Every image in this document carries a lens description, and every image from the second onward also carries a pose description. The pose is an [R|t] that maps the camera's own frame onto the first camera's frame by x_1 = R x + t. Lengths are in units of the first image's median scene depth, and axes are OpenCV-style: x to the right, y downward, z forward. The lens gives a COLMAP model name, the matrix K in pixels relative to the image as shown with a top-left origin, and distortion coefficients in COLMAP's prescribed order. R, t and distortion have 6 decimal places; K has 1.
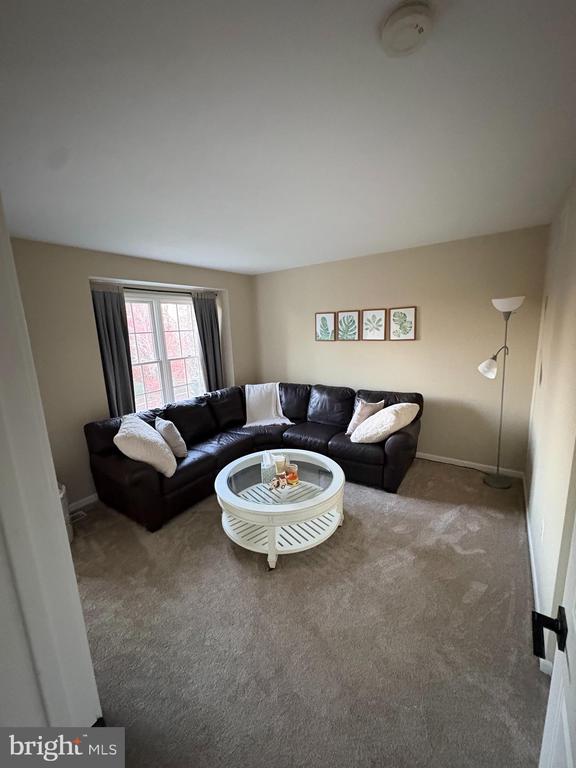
lens RADIAL K [[305.0, 0, 286.9], [0, 305.0, 383.2], [0, 0, 1]] dist [-0.000832, 0.000279]
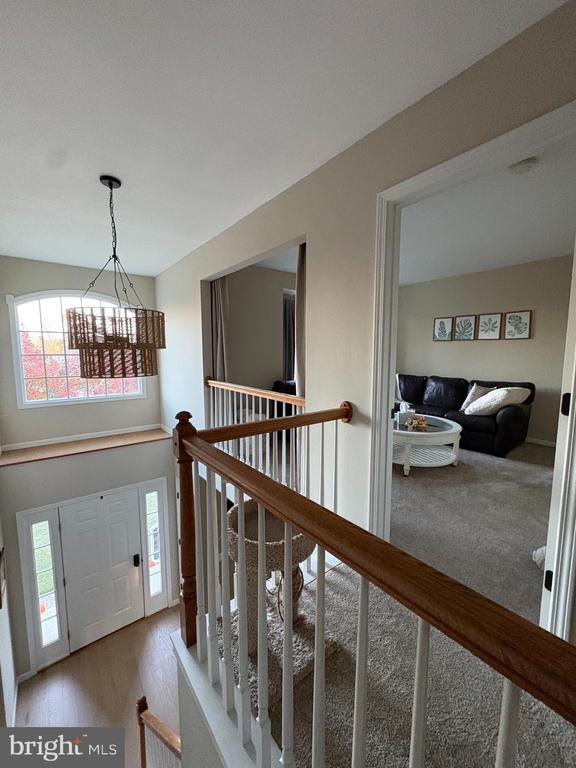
lens RADIAL K [[305.0, 0, 286.9], [0, 305.0, 383.2], [0, 0, 1]] dist [-0.000832, 0.000279]
pose [[0.956336, 0.069092, -0.283985, -0.121549], [-0.089289, 0.994269, -0.058786, 0.173089], [0.278296, 0.081576, 0.957025, -0.351584]]
